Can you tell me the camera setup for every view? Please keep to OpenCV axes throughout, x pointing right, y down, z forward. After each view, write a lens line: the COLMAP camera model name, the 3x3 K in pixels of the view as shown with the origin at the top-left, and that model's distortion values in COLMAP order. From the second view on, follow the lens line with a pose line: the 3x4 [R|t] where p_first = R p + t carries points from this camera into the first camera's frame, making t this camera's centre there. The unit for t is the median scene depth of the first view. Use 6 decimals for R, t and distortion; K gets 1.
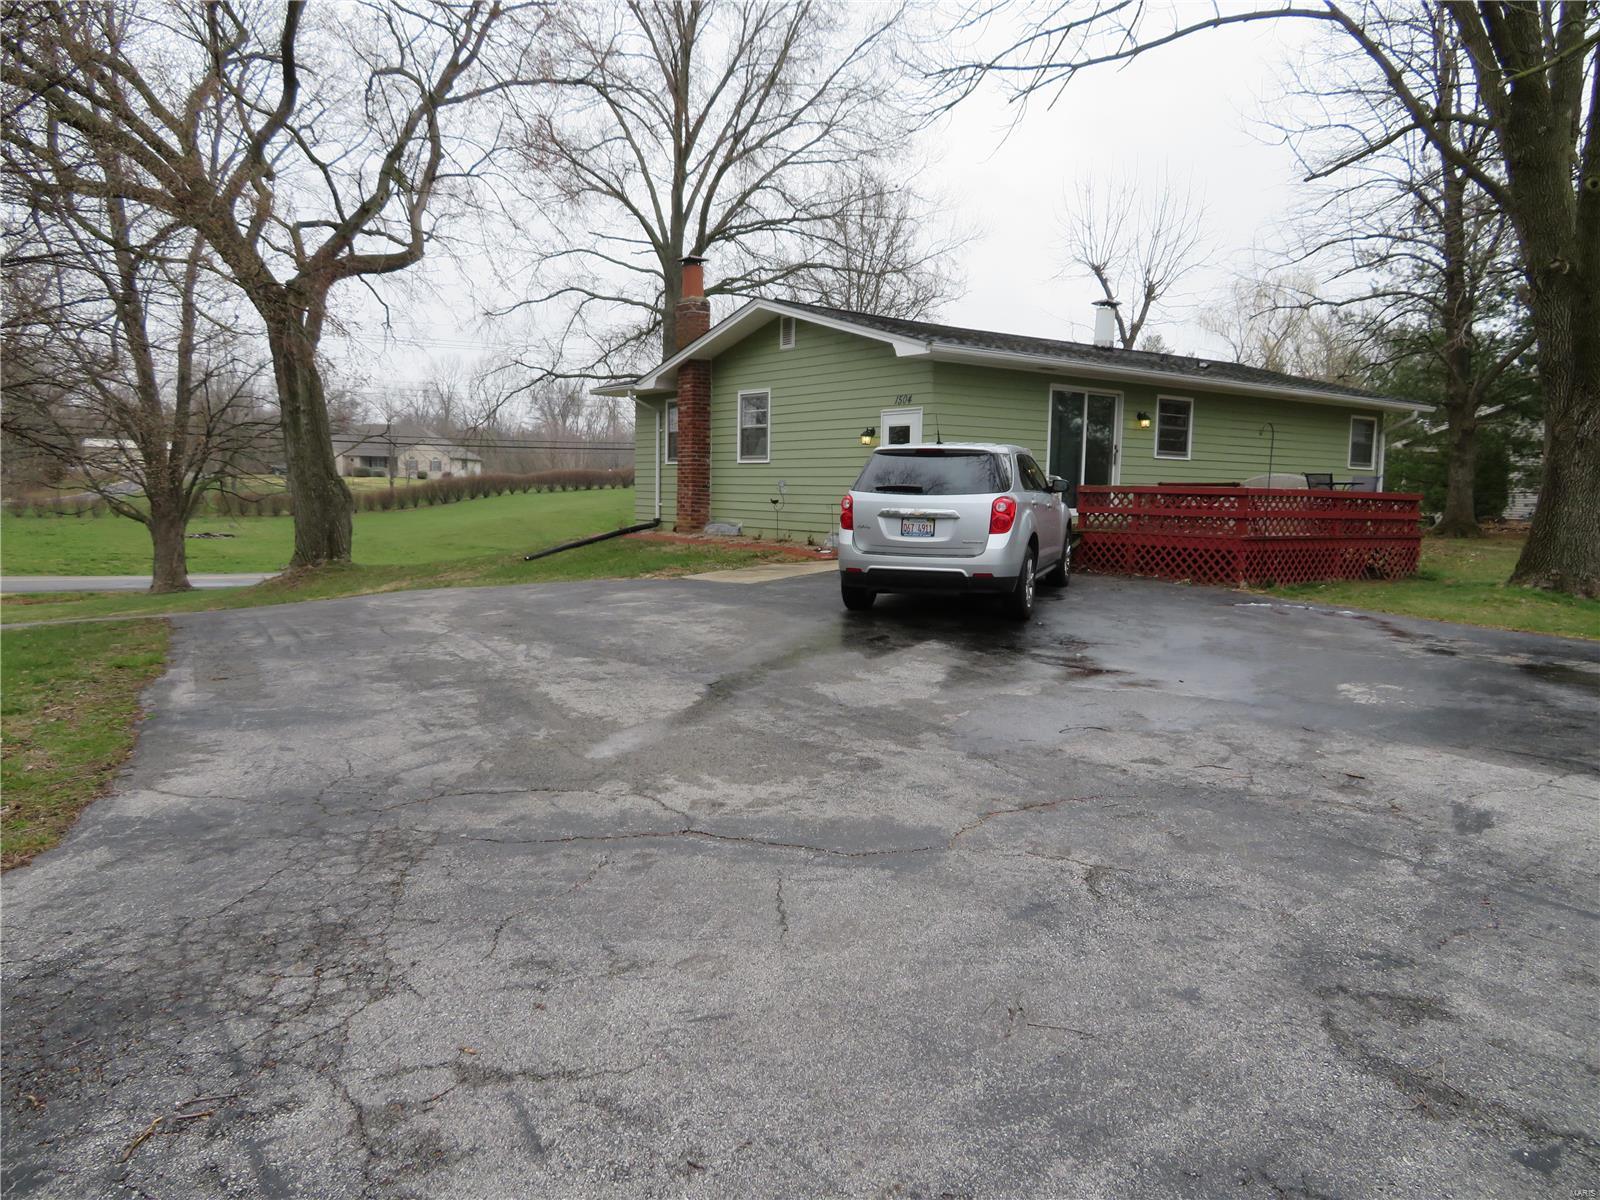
lens RADIAL K [[1219.5, 0, 810.9], [0, 1219.5, 607.1], [0, 0, 1]] dist [0.002686, -0.004822]
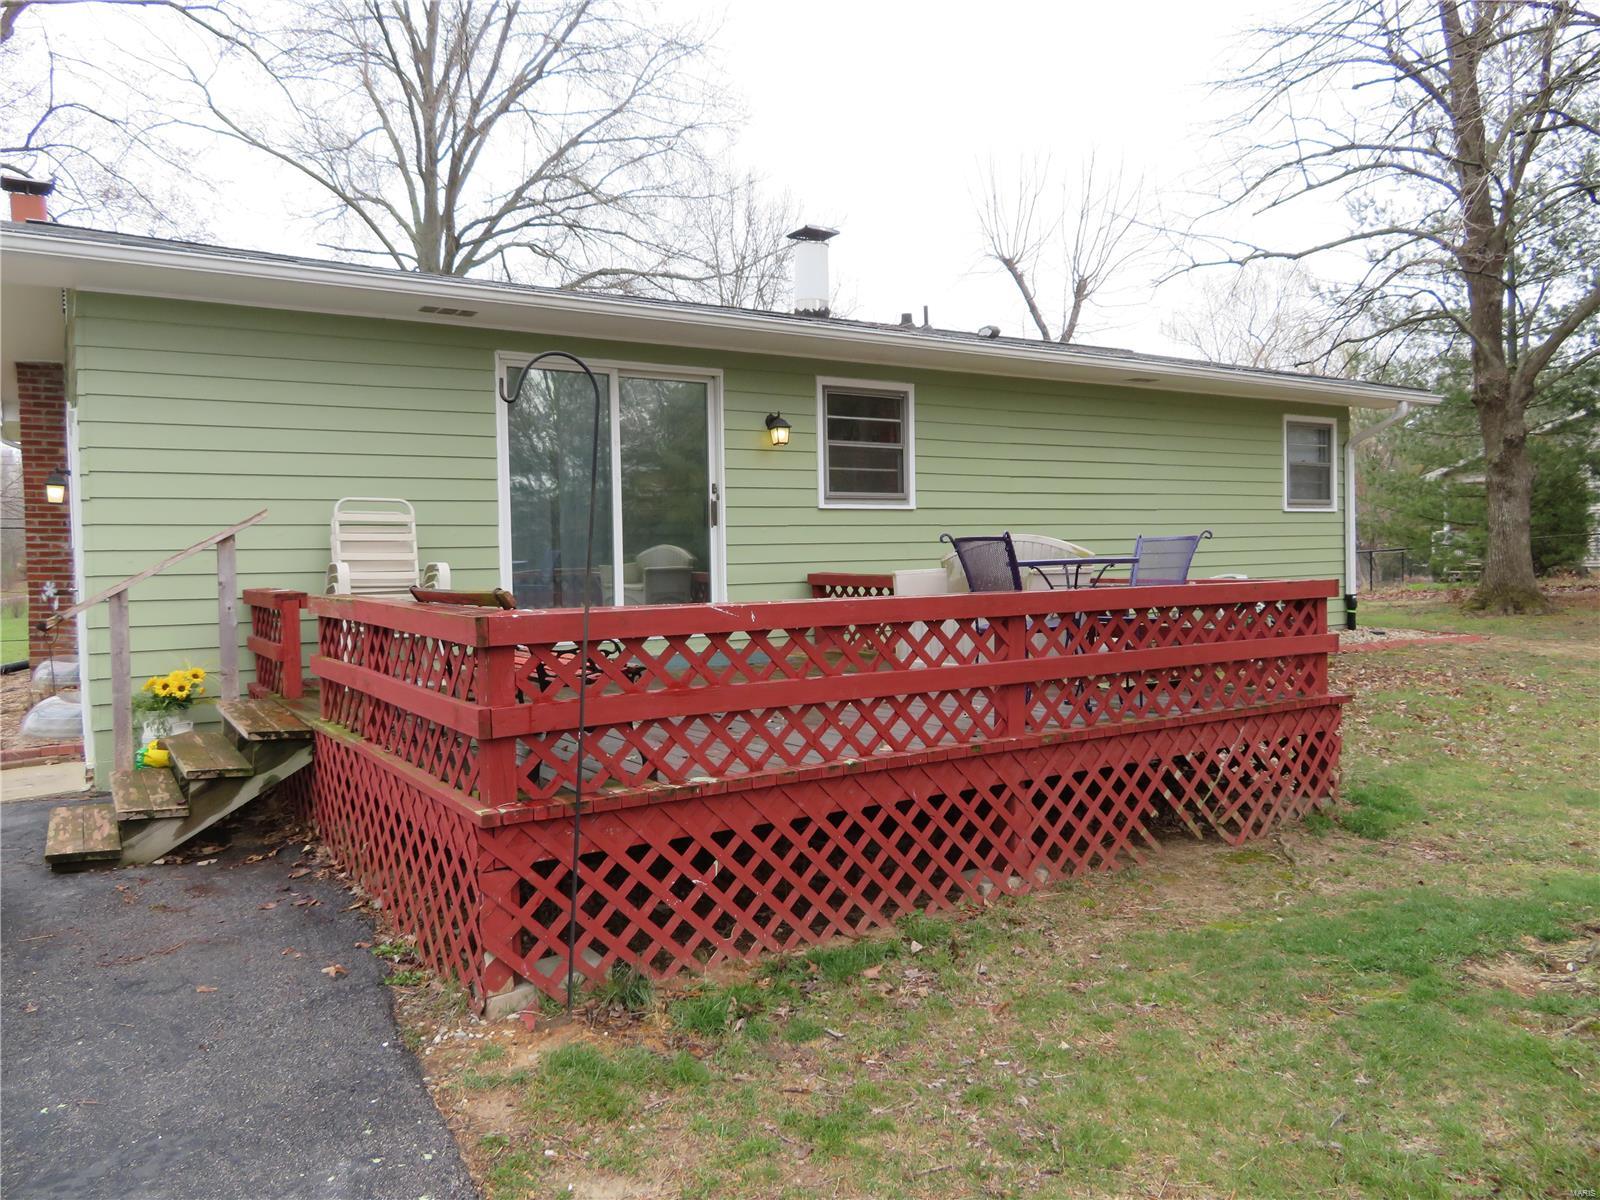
lens RADIAL K [[1219.5, 0, 793.3], [0, 1219.5, 598.9], [0, 0, 1]] dist [0.002686, -0.004822]
pose [[0.997419, -0.037245, -0.061385, 0.208269], [0.033678, 0.997739, -0.058163, -0.040811], [0.063413, 0.055945, 0.996418, 0.363341]]
